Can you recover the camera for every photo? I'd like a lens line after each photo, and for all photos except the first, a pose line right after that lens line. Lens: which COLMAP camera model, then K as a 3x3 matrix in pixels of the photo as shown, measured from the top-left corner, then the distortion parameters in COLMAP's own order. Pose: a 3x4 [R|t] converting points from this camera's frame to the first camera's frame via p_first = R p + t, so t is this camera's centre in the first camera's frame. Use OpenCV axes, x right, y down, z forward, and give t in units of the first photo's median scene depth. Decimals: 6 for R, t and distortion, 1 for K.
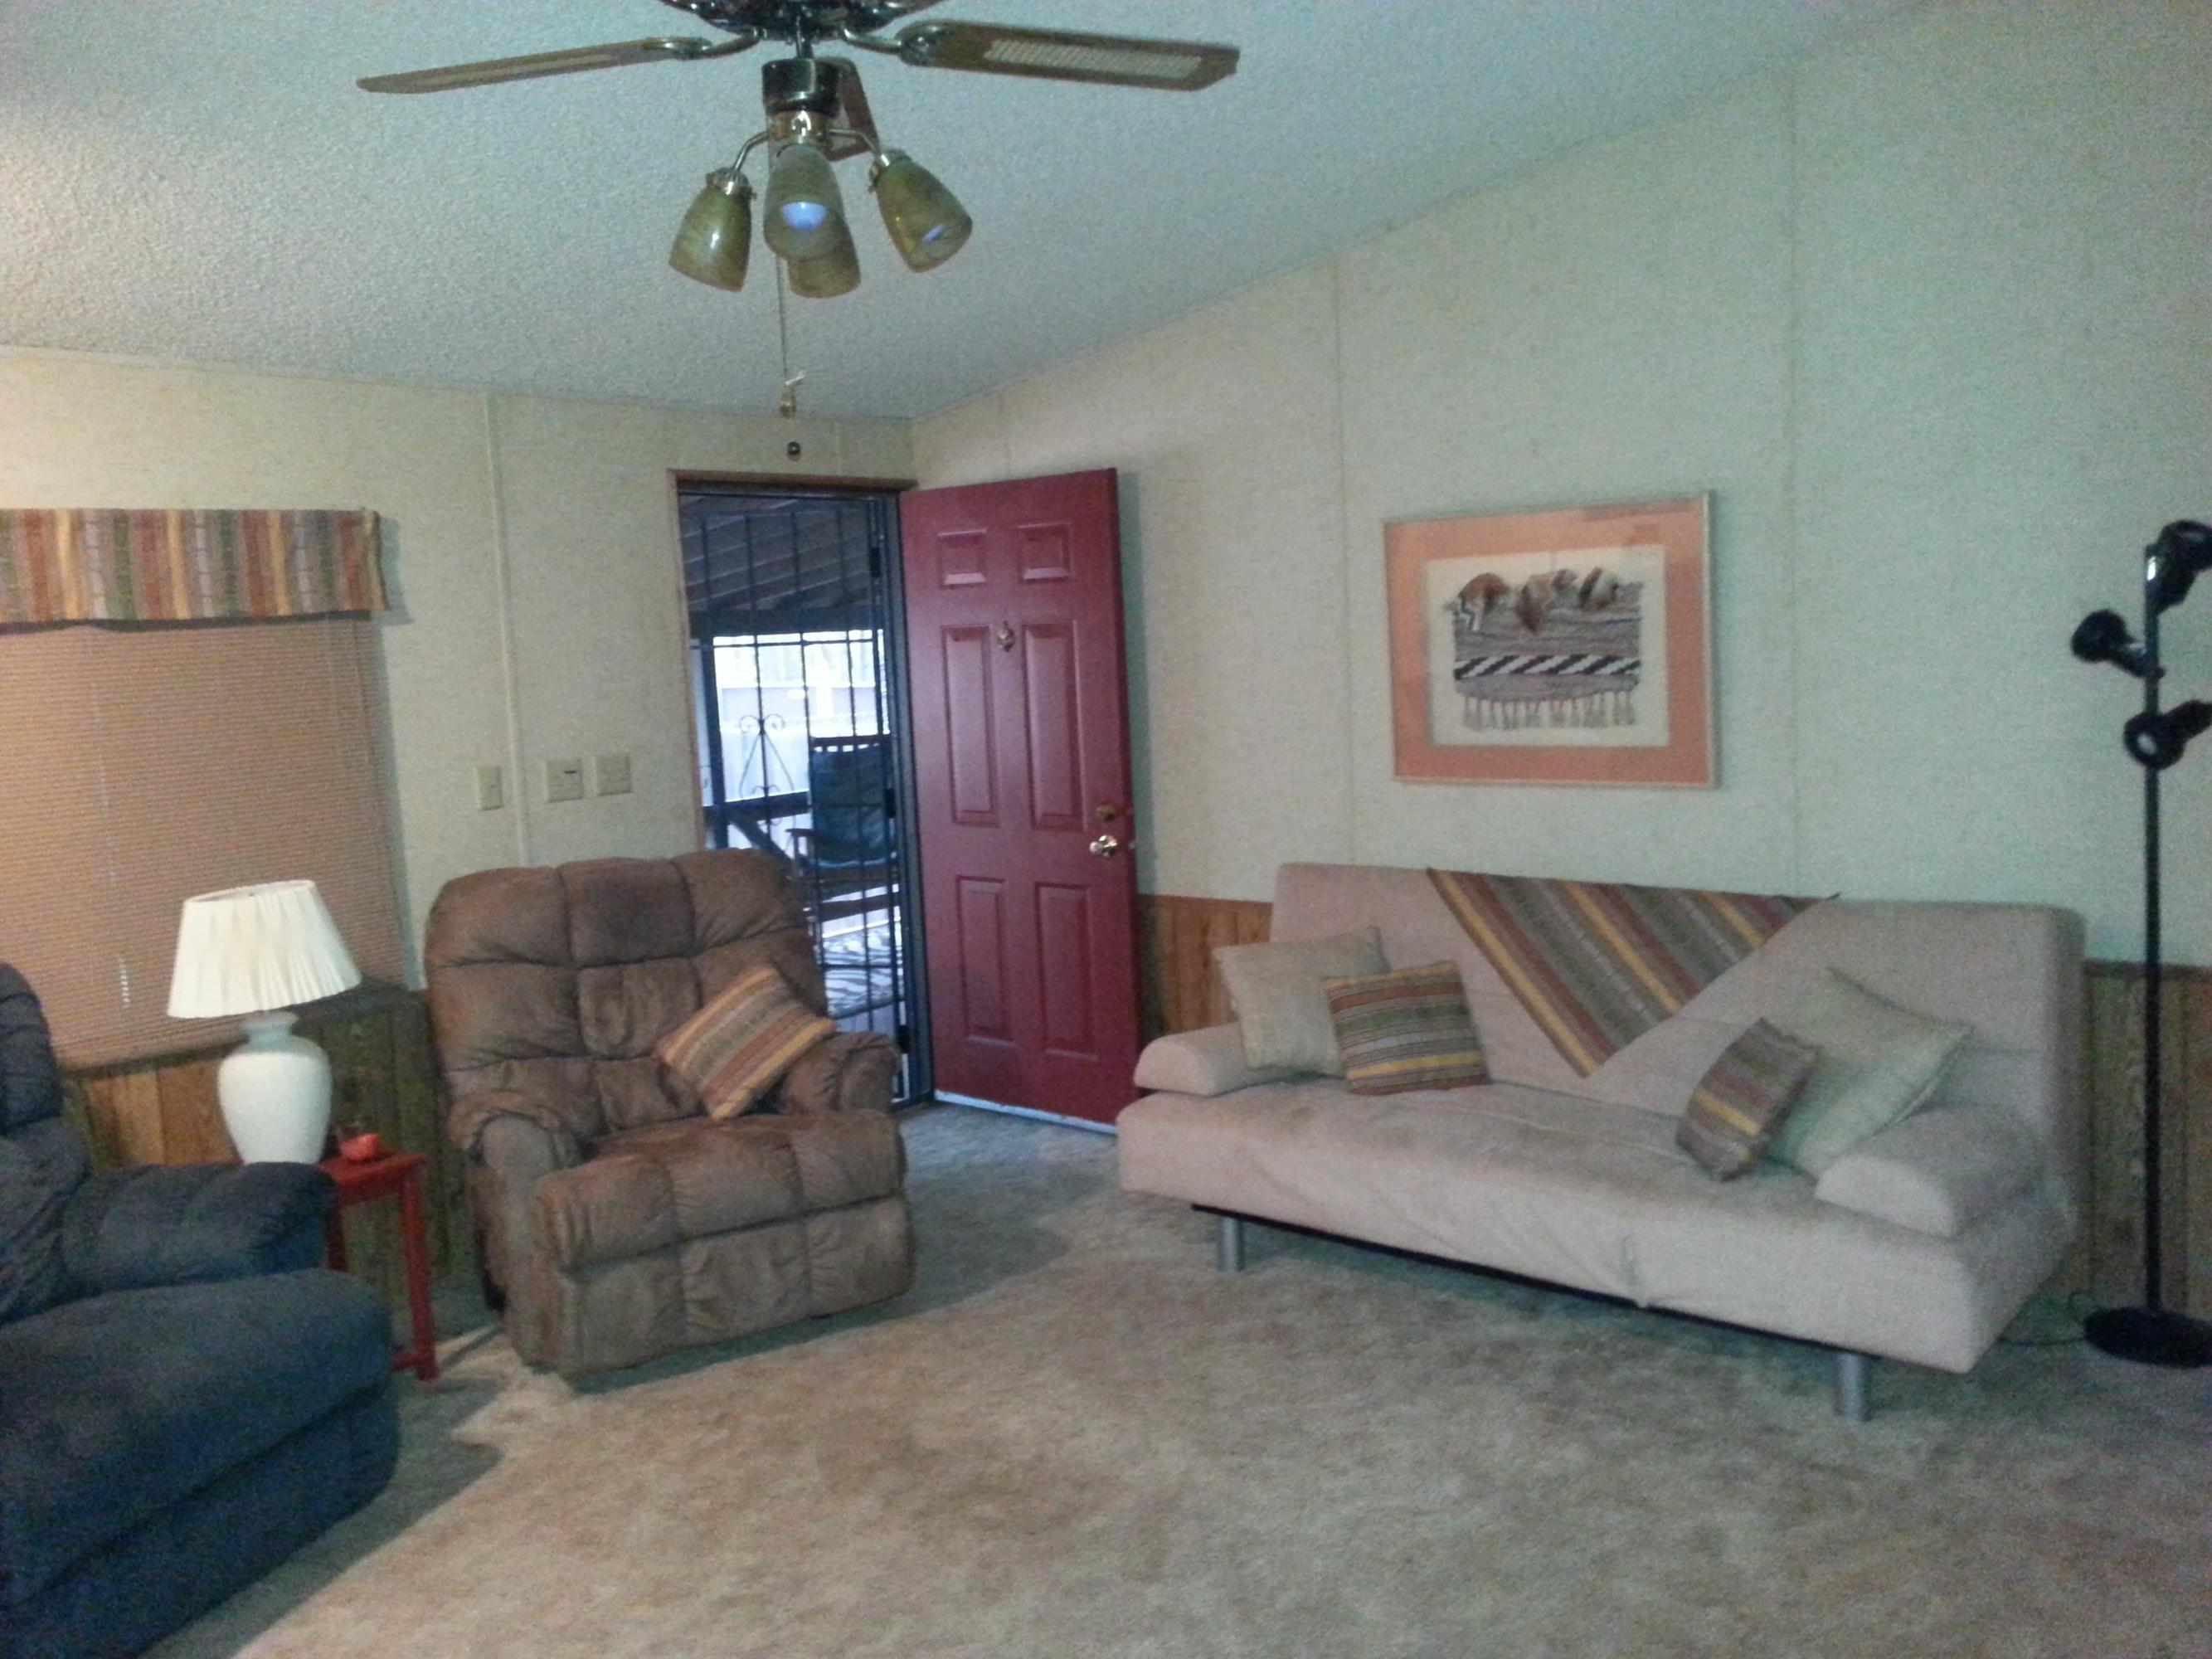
lens RADIAL K [[1845.4, 0, 1131.2], [0, 1845.4, 774.7], [0, 0, 1]] dist [0.121981, -0.166024]
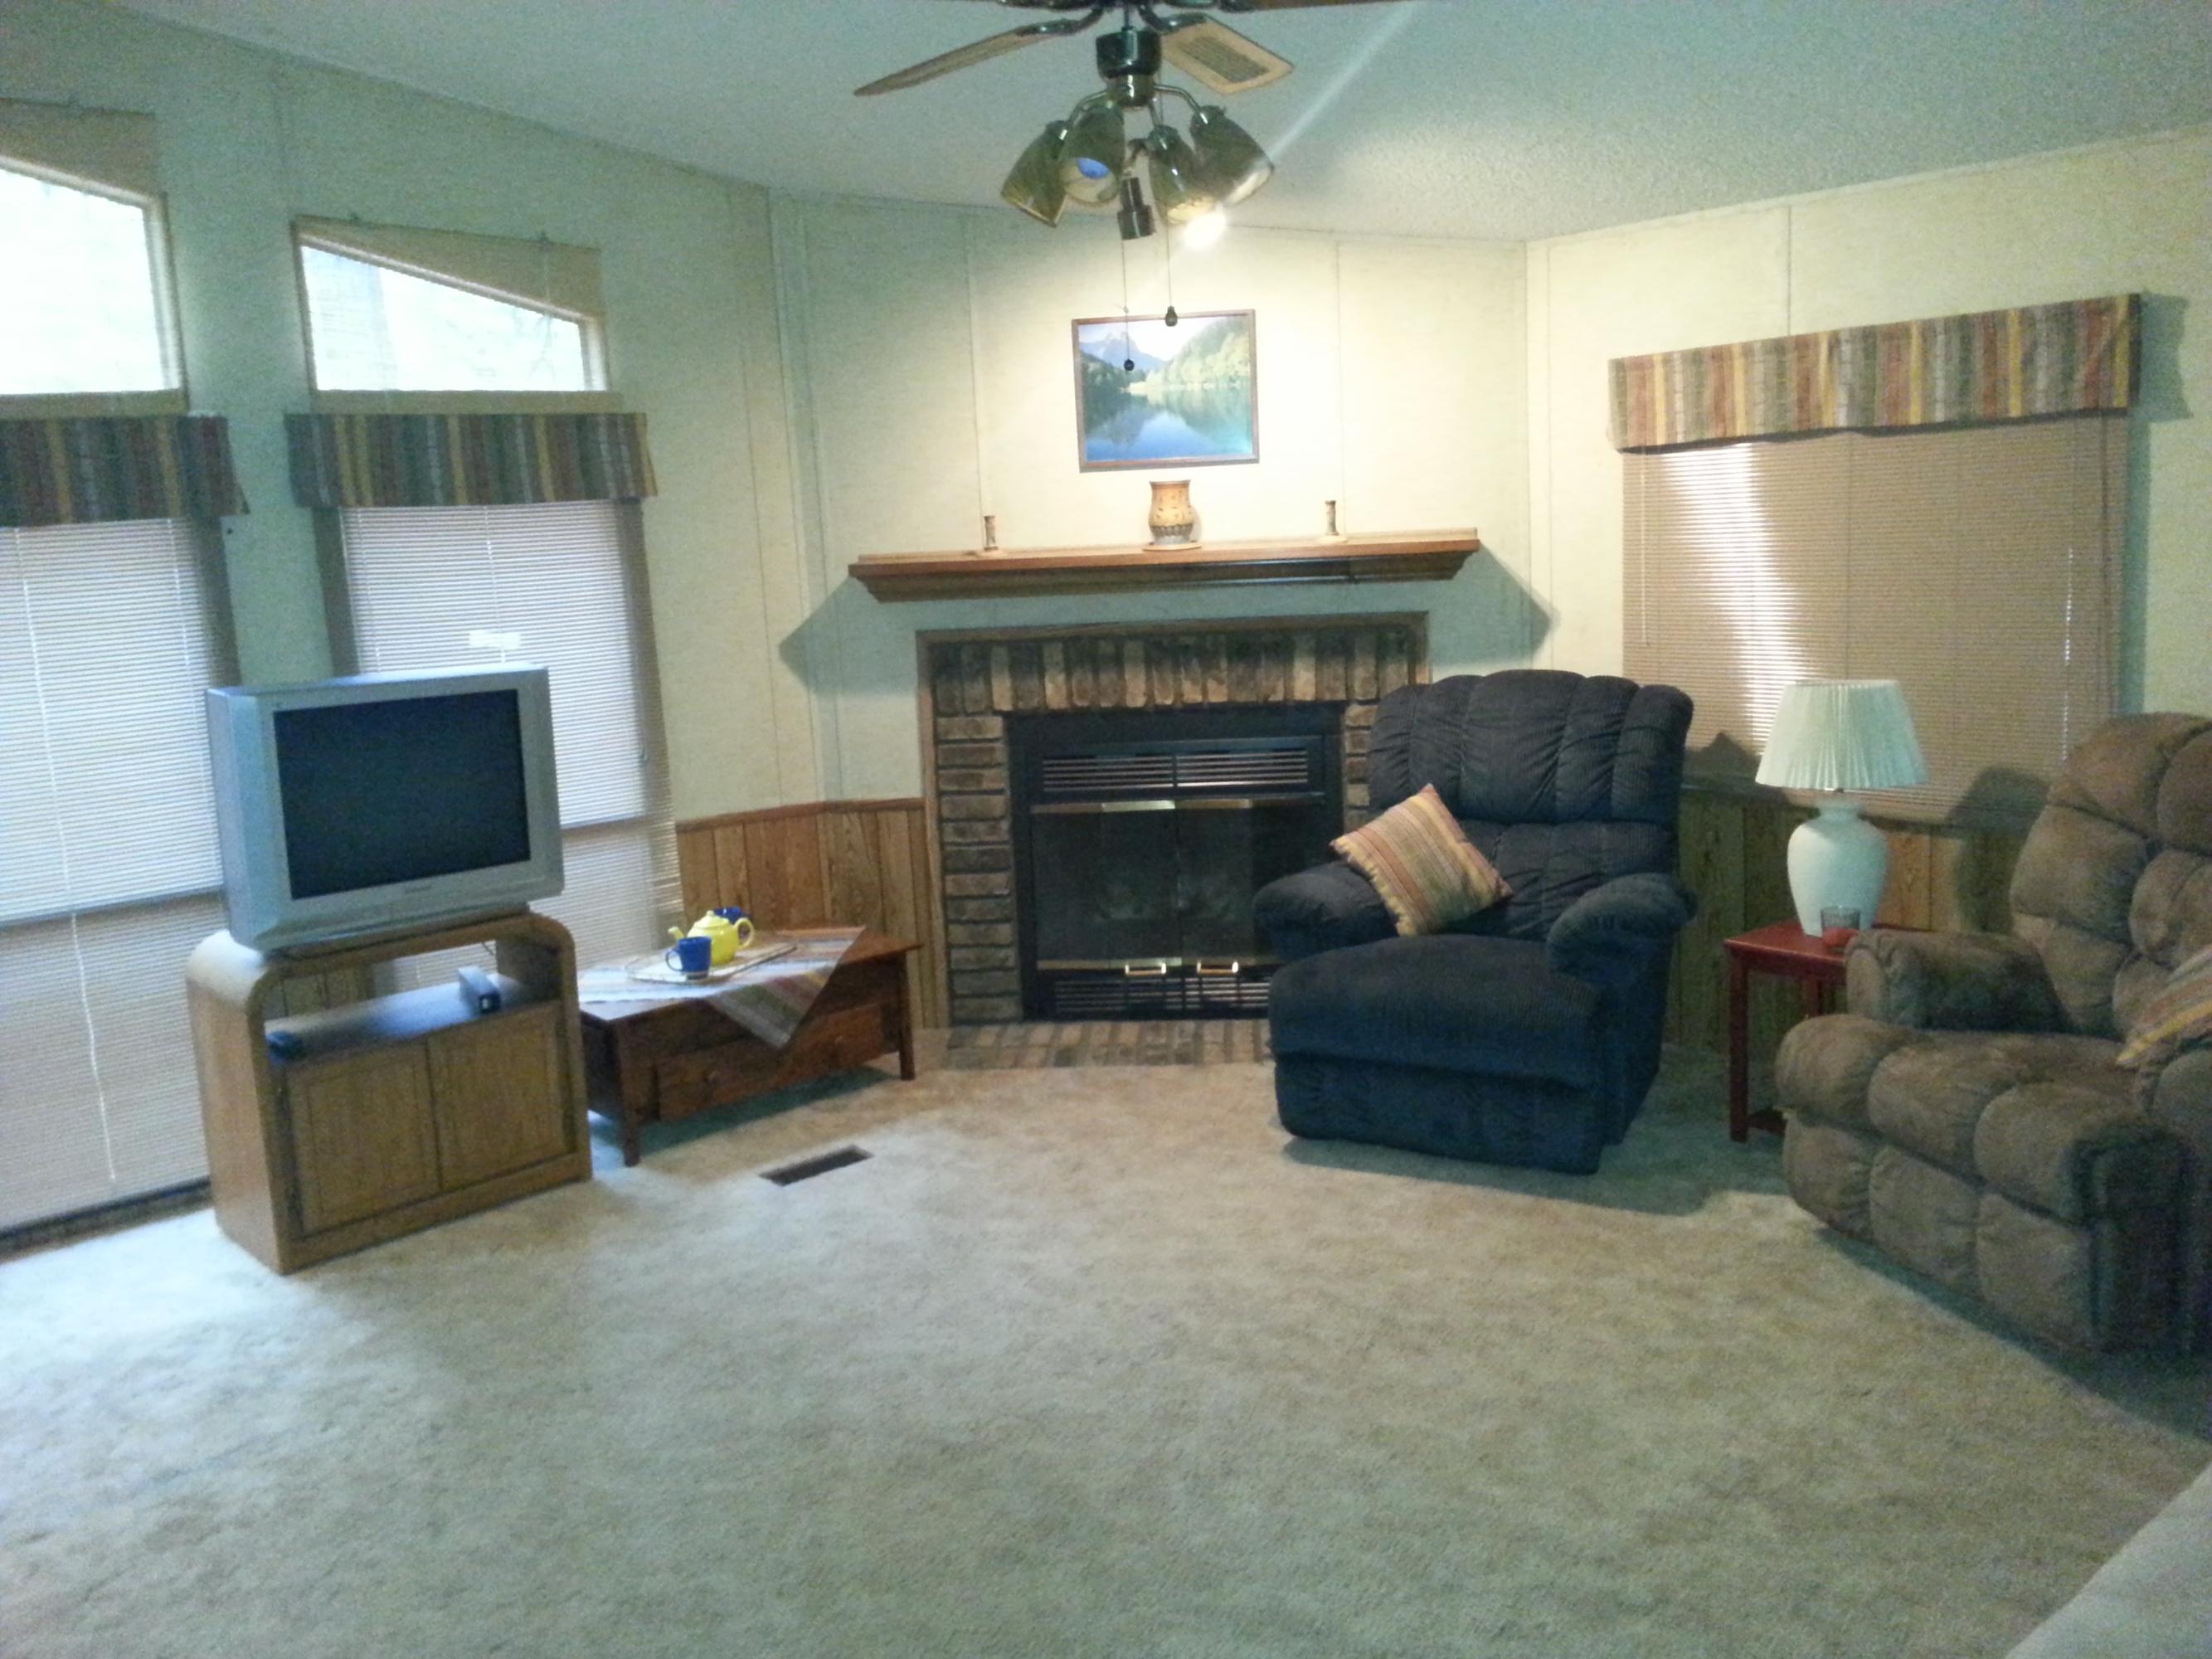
lens RADIAL K [[1845.4, 0, 1131.2], [0, 1845.4, 774.7], [0, 0, 1]] dist [0.121981, -0.166024]
pose [[-0.187388, 0.204927, -0.960672, 0.644113], [-0.026671, 0.976574, 0.213522, -0.103673], [0.981924, 0.065633, -0.177532, 0.760518]]
